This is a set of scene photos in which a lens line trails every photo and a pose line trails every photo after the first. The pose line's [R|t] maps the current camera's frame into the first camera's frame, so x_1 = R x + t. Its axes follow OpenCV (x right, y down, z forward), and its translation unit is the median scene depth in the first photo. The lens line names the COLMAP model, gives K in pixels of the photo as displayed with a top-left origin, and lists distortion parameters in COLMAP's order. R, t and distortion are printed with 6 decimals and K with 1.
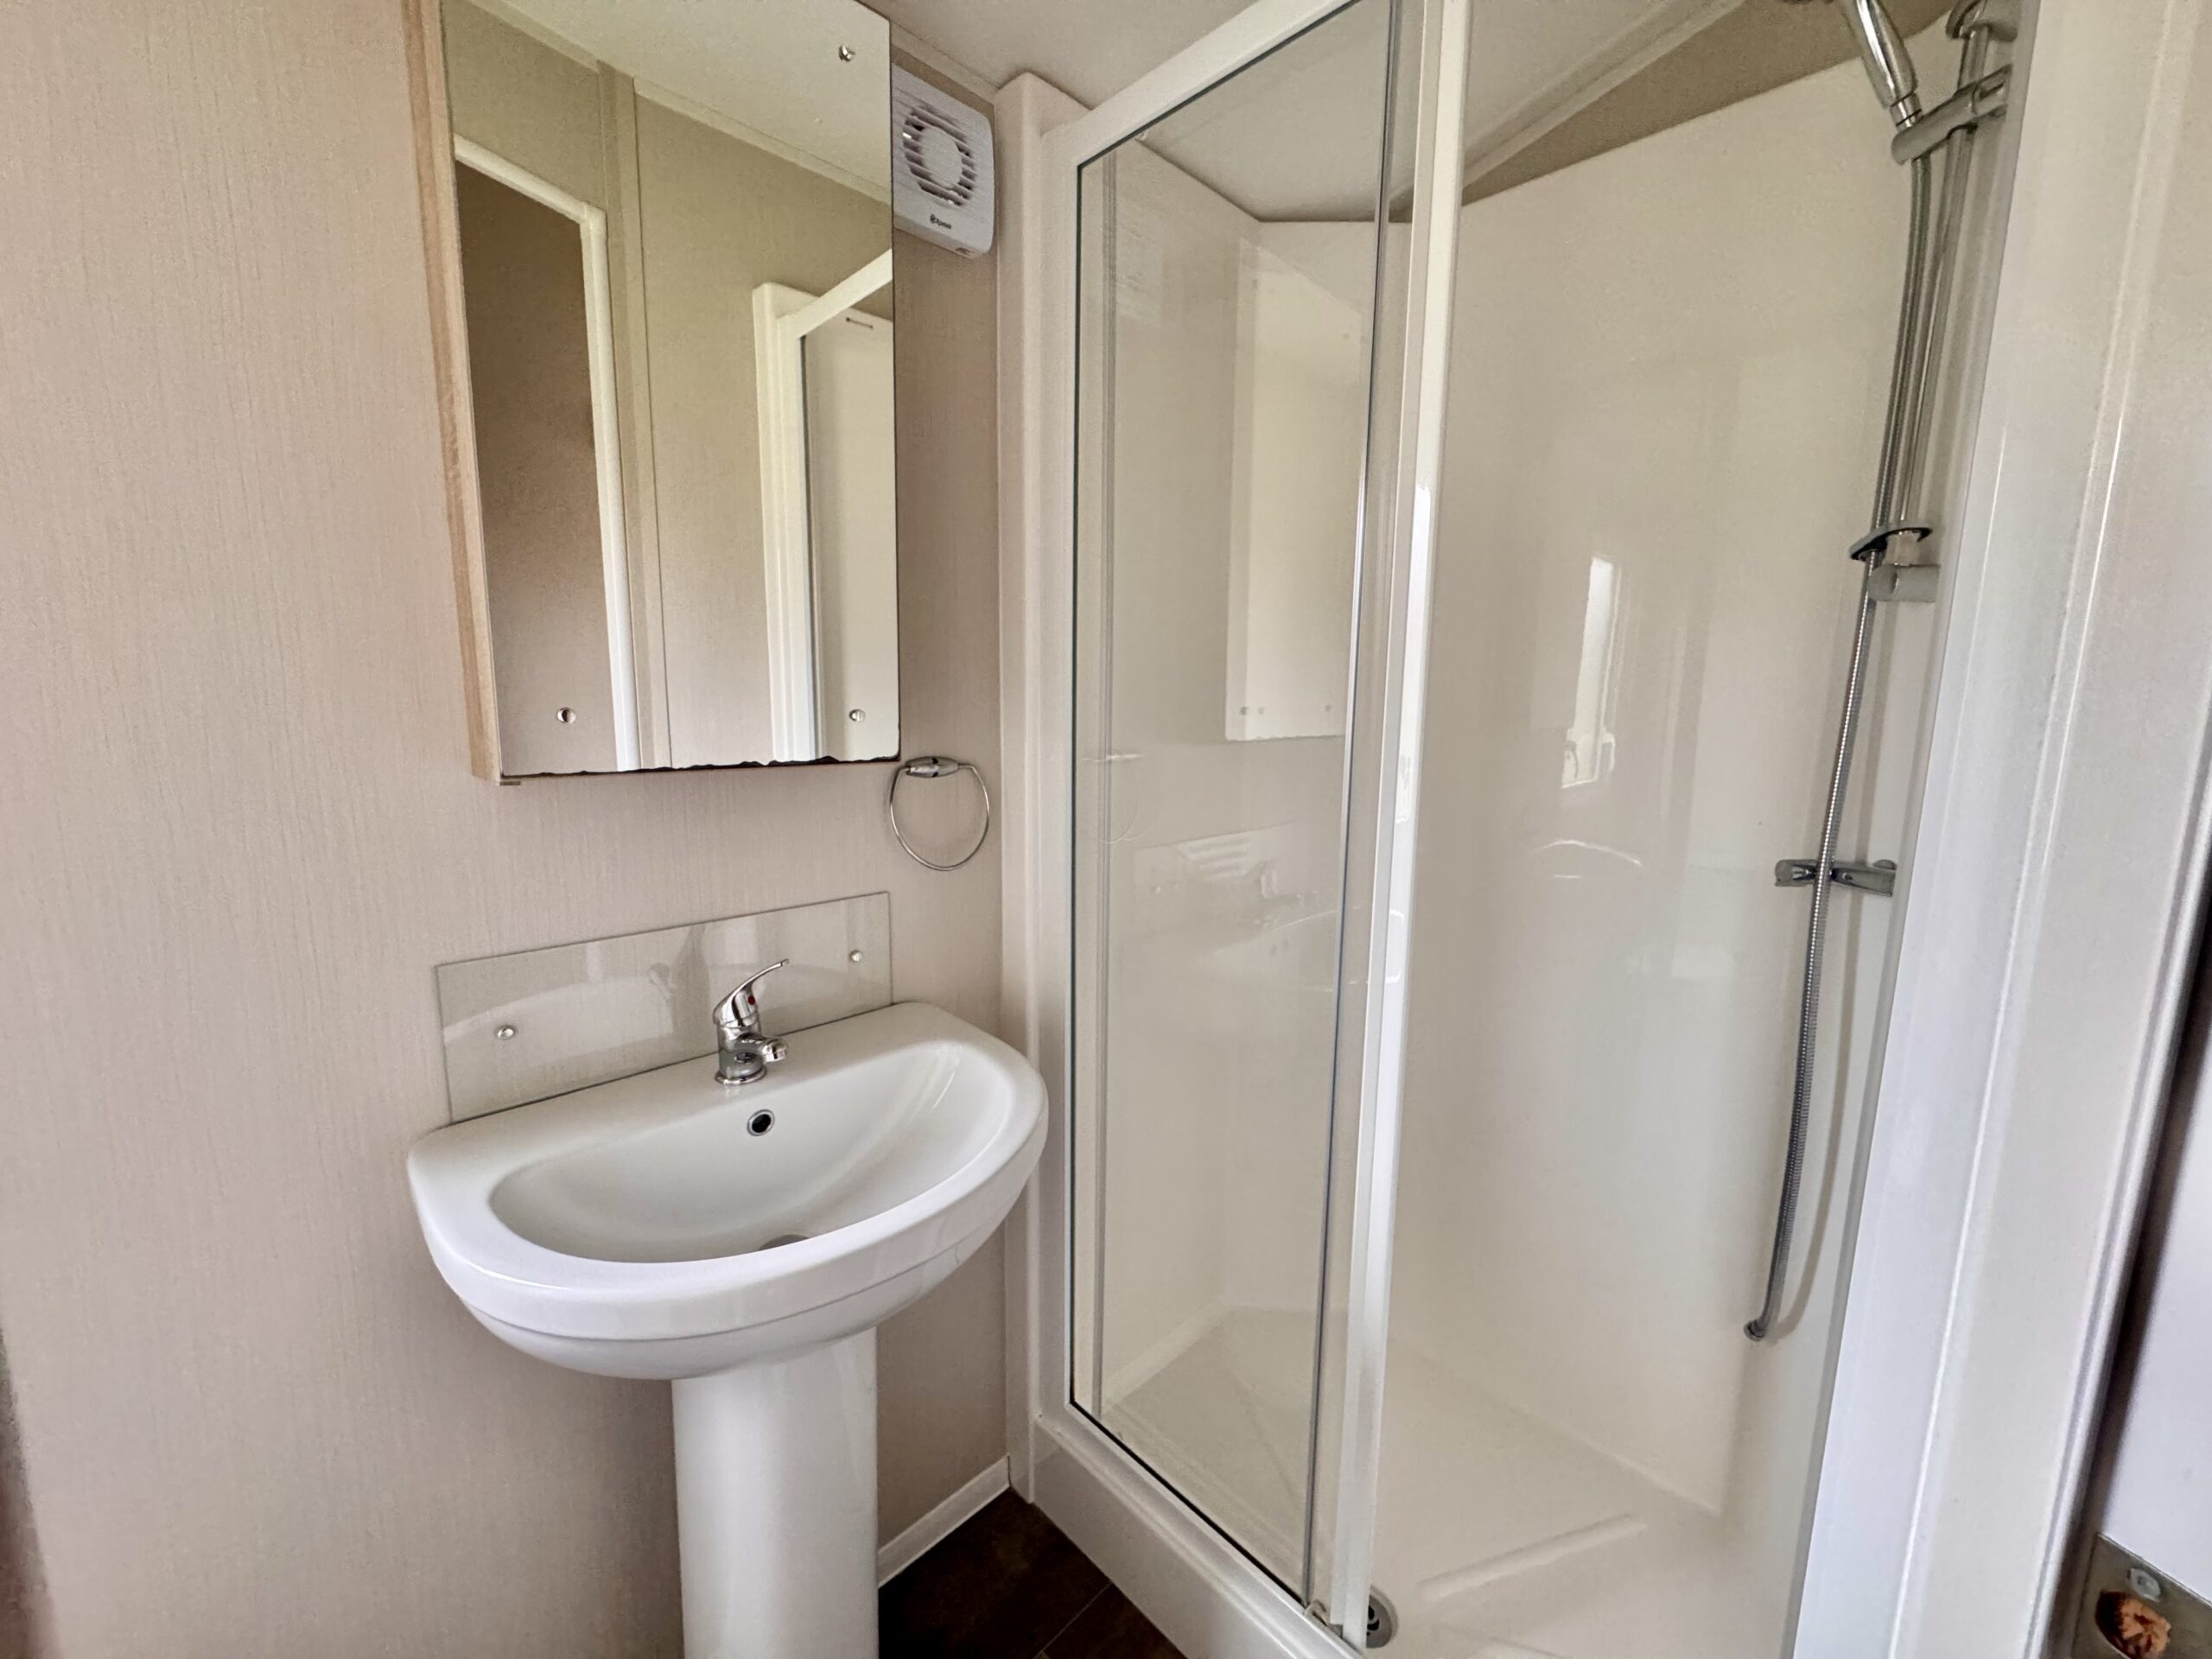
lens RADIAL K [[879.1, 0, 1106.6], [0, 879.1, 821.2], [0, 0, 1]] dist [-0.001775, -0.000074]
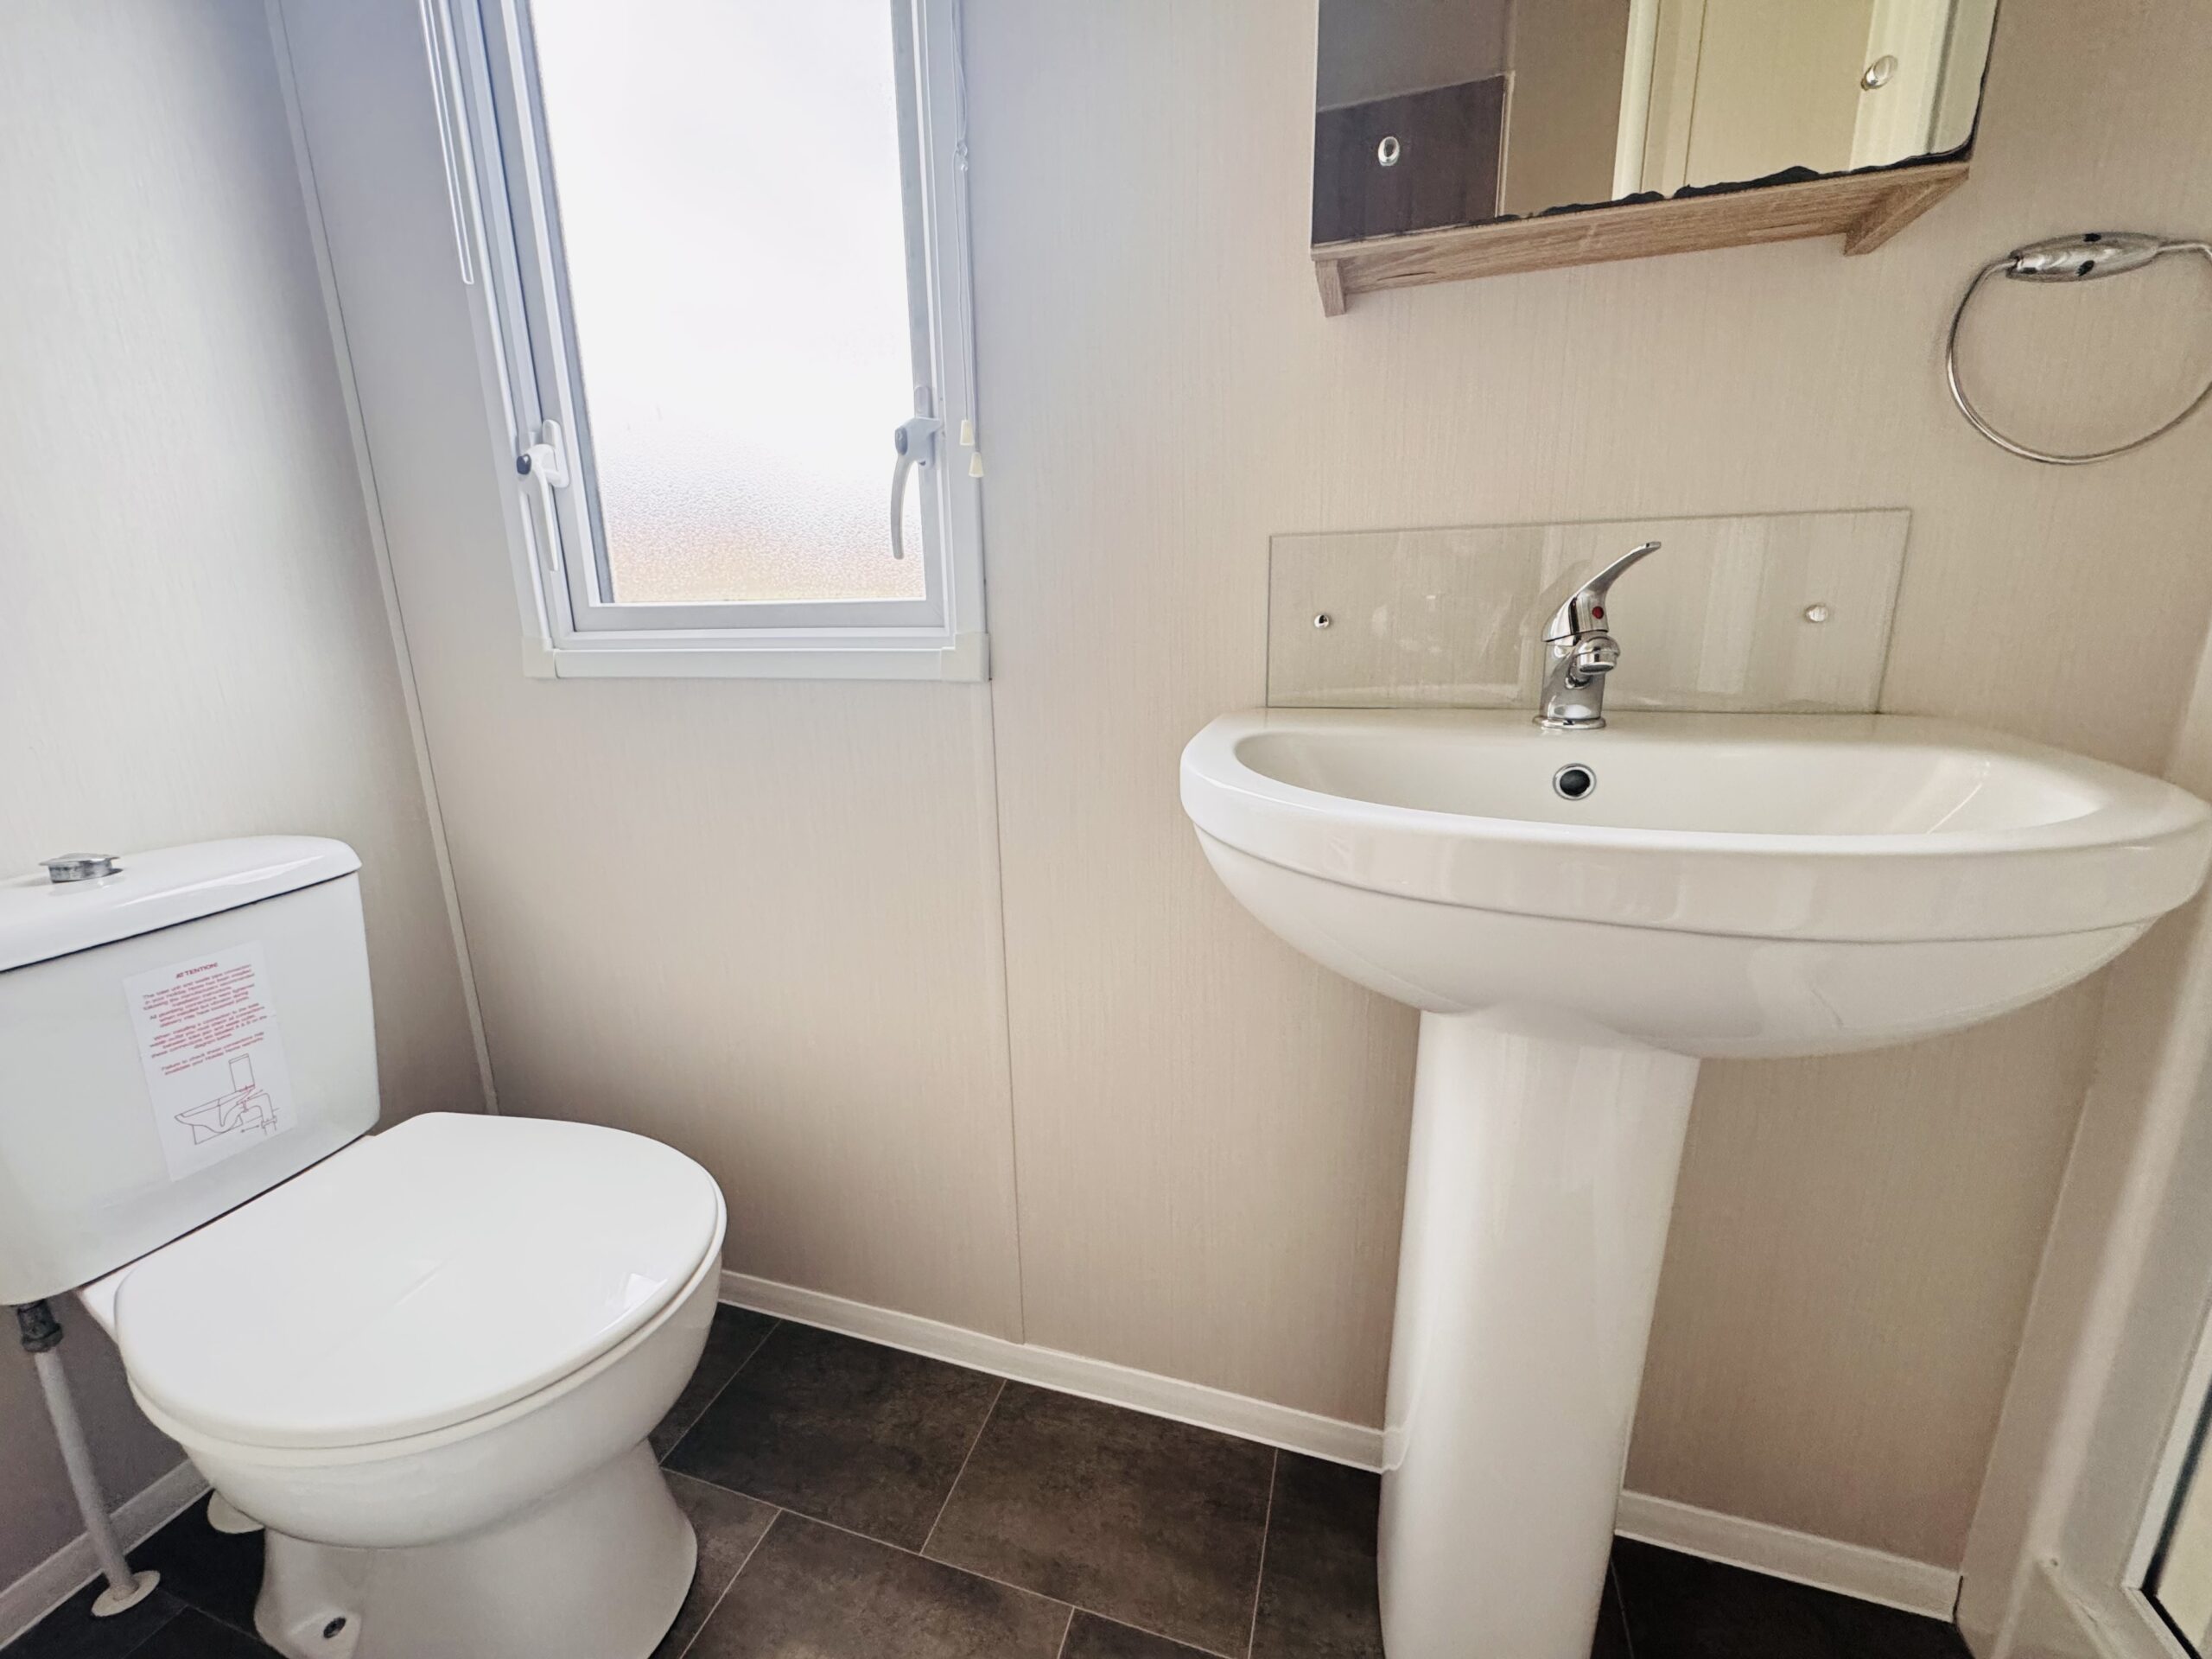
lens RADIAL K [[879.1, 0, 1106.6], [0, 879.1, 821.2], [0, 0, 1]] dist [-0.001775, -0.000074]
pose [[0.468733, 0.185582, -0.863625, 0.038006], [-0.102231, 0.982509, 0.155644, 0.243731], [0.877404, 0.015334, 0.479506, 0.265006]]
